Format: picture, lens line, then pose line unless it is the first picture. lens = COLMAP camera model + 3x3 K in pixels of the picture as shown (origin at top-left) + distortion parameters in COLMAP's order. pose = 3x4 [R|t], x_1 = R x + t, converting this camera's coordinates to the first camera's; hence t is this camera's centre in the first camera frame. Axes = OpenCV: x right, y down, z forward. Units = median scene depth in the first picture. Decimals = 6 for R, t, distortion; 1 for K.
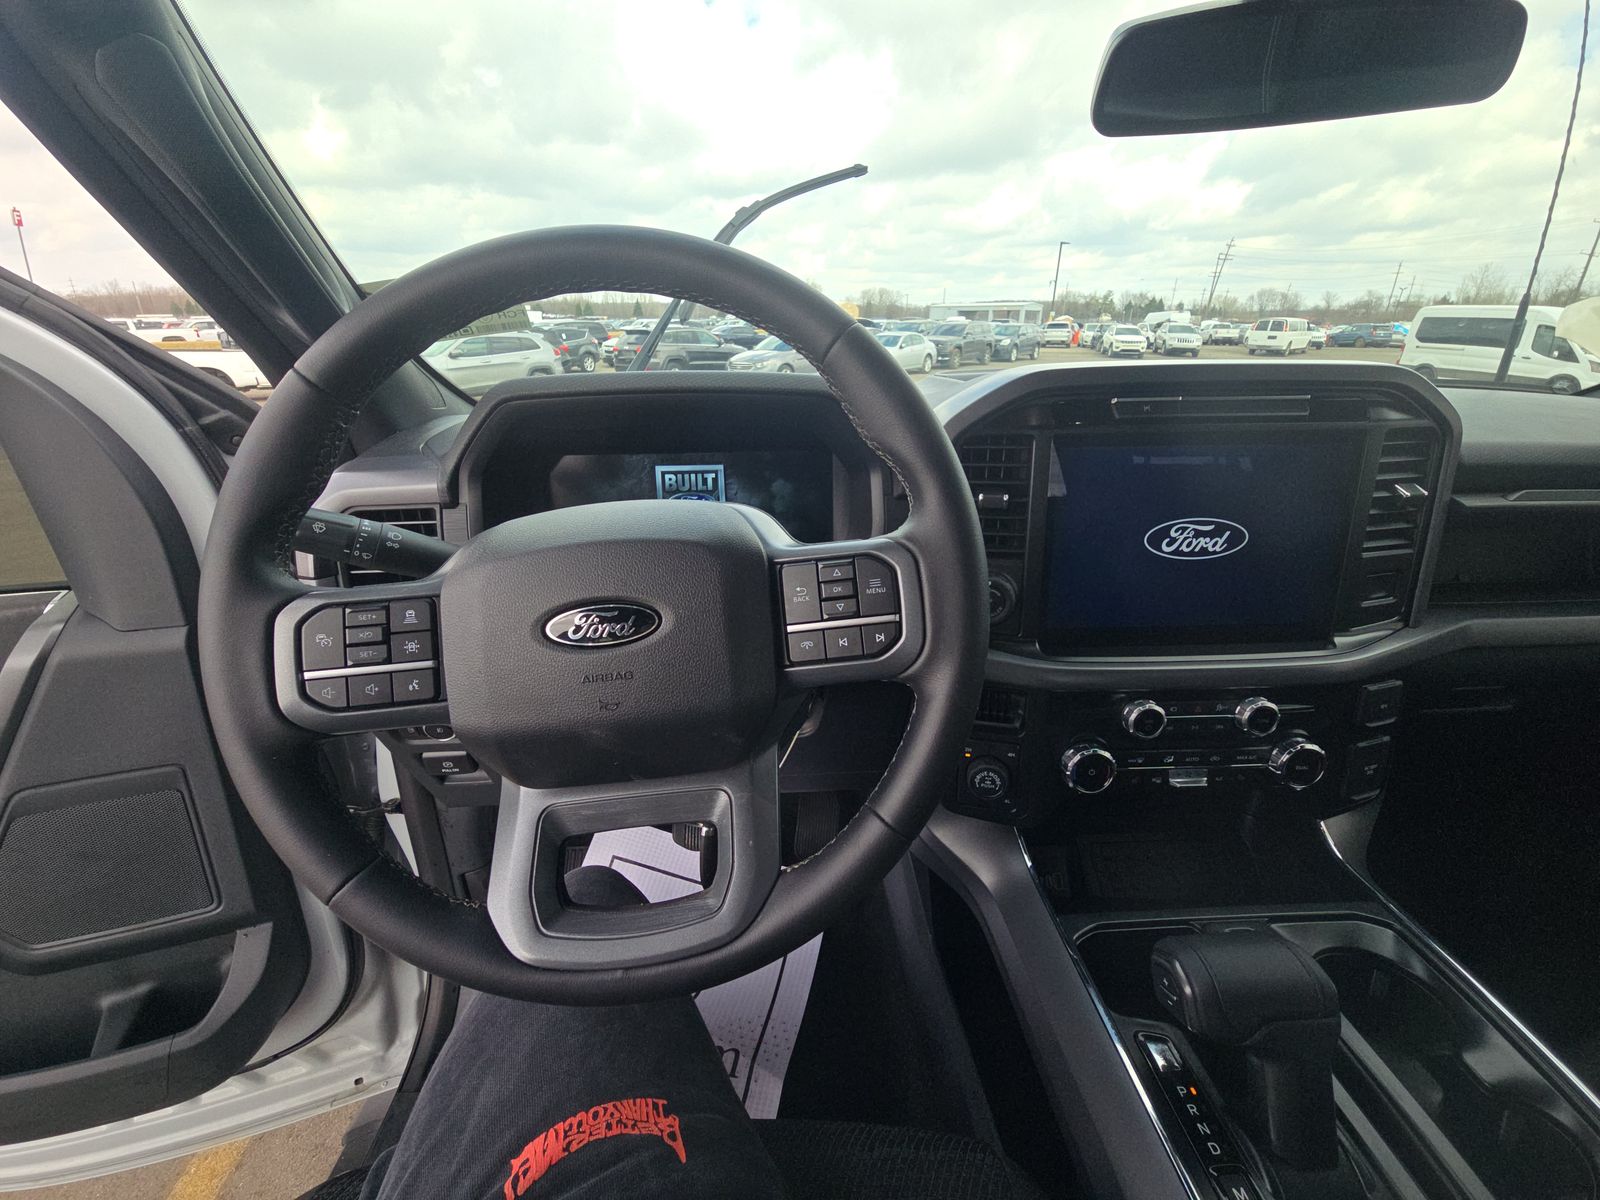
lens RADIAL K [[651.7, 0, 806.9], [0, 651.7, 599.0], [0, 0, 1]] dist [0.012588, -0.009619]
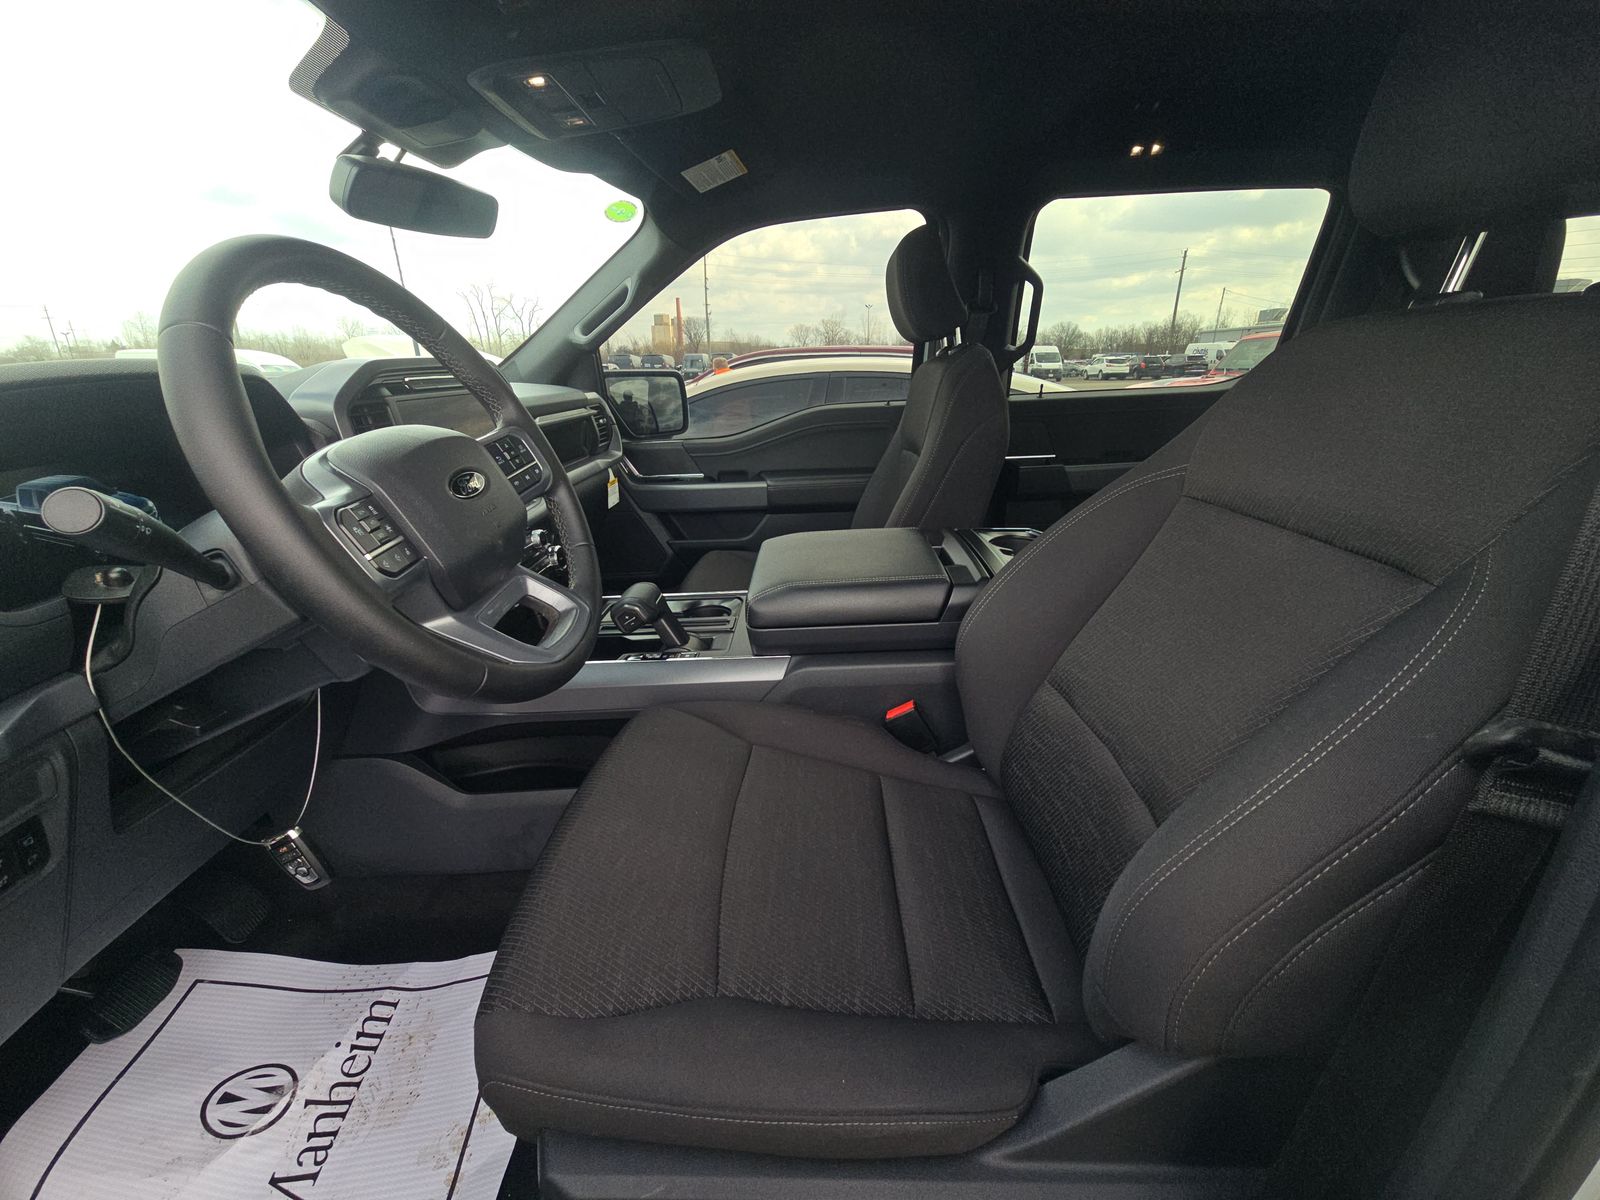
lens RADIAL K [[651.6, 0, 806.1], [0, 651.6, 599.7], [0, 0, 1]] dist [0.012190, -0.008295]
pose [[0.065402, -0.338522, 0.938683, -1.166255], [0.388795, 0.875000, 0.288467, 0.092014], [-0.919000, 0.346089, 0.188842, -0.017922]]
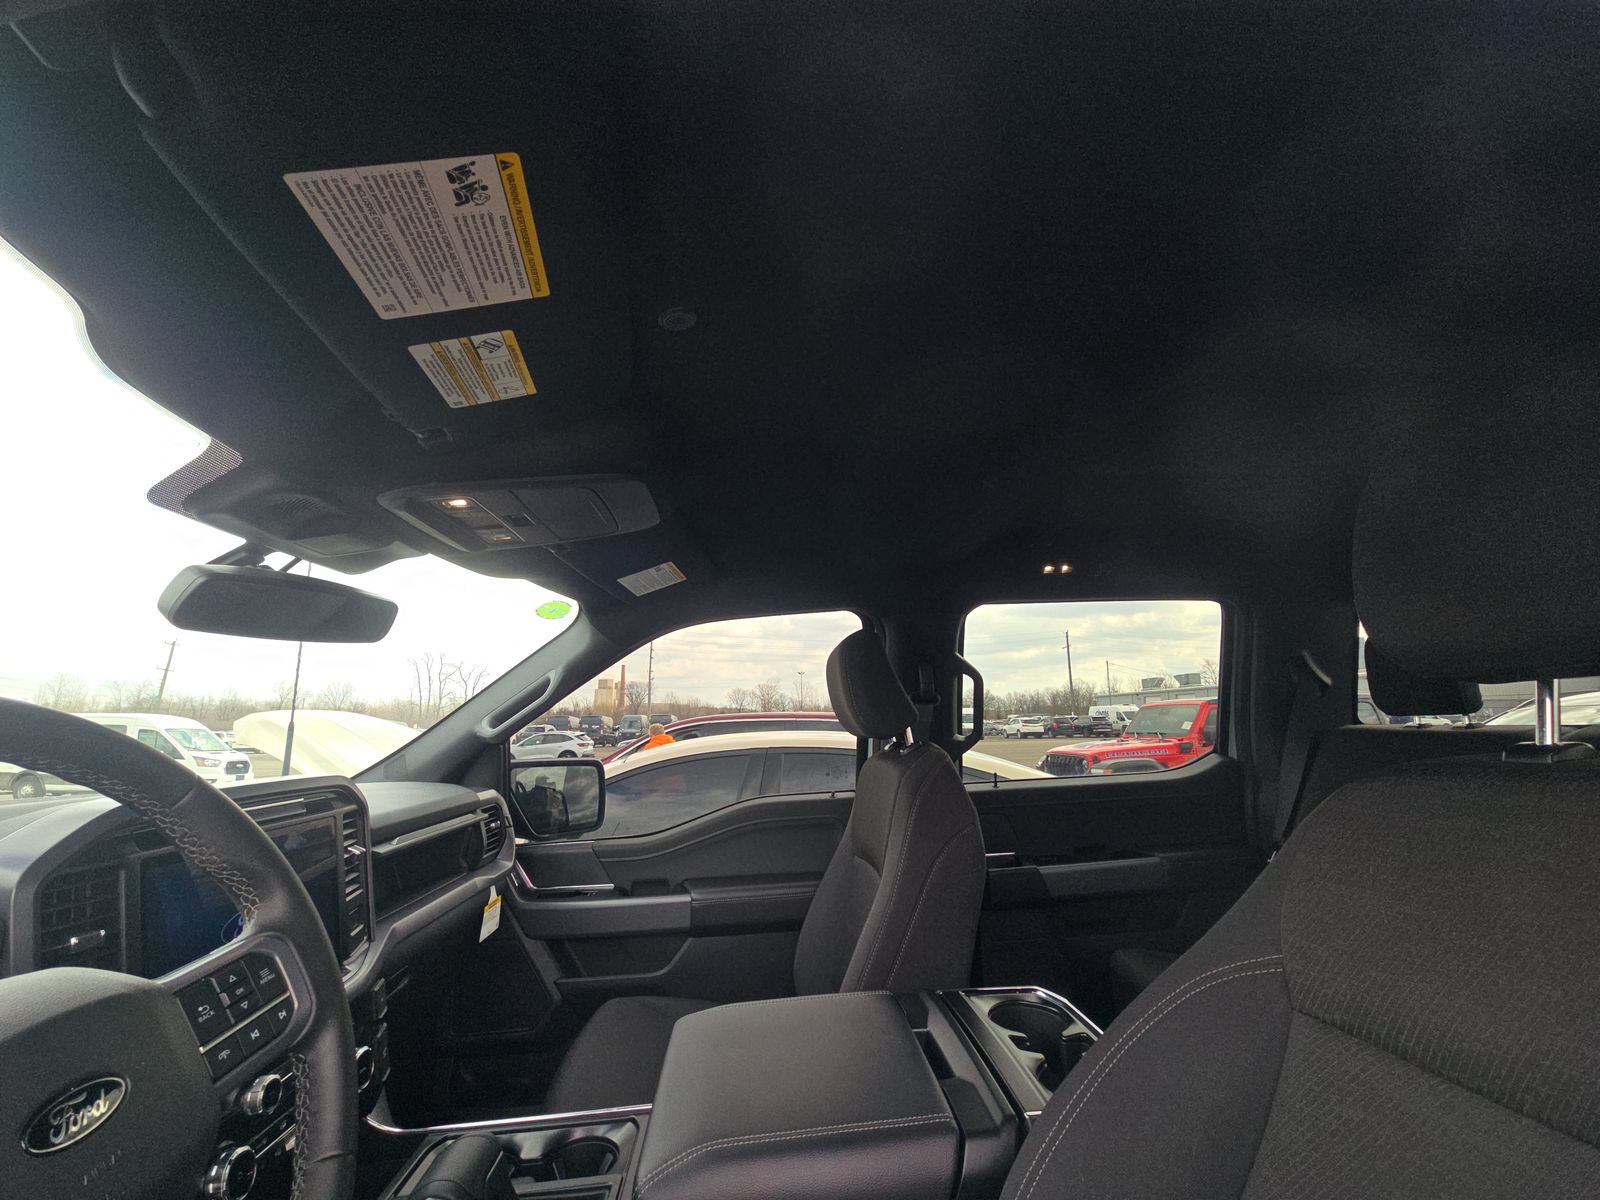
lens RADIAL K [[651.6, 0, 806.1], [0, 651.6, 599.7], [0, 0, 1]] dist [0.012190, -0.008295]
pose [[-0.029370, 0.186419, 0.982031, -0.780219], [0.391289, 0.906195, -0.160321, -0.040176], [-0.919799, 0.379549, -0.099559, -0.050182]]
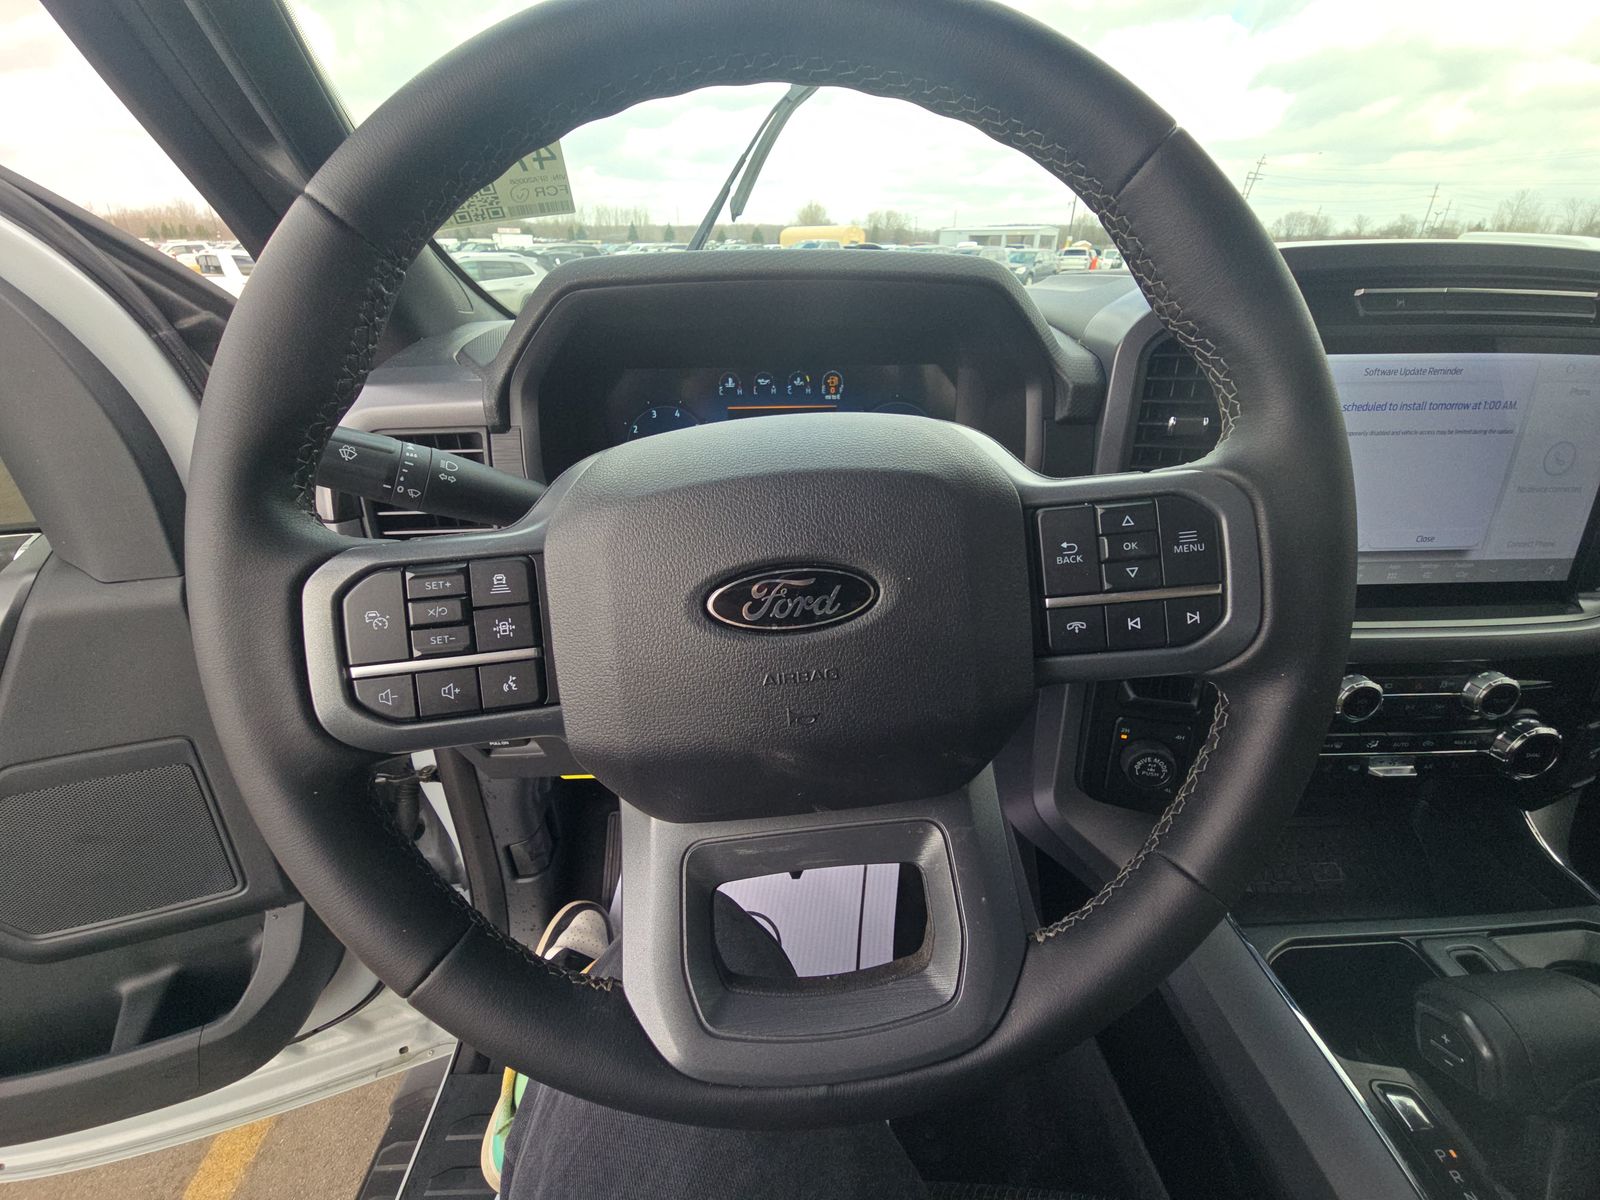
lens RADIAL K [[651.6, 0, 806.1], [0, 651.6, 599.7], [0, 0, 1]] dist [0.012190, -0.008295]
pose [[0.999989, 0.004084, -0.002303, -0.176448], [-0.003854, 0.995731, 0.092225, -0.012582], [0.002670, -0.092216, 0.995735, 0.199534]]
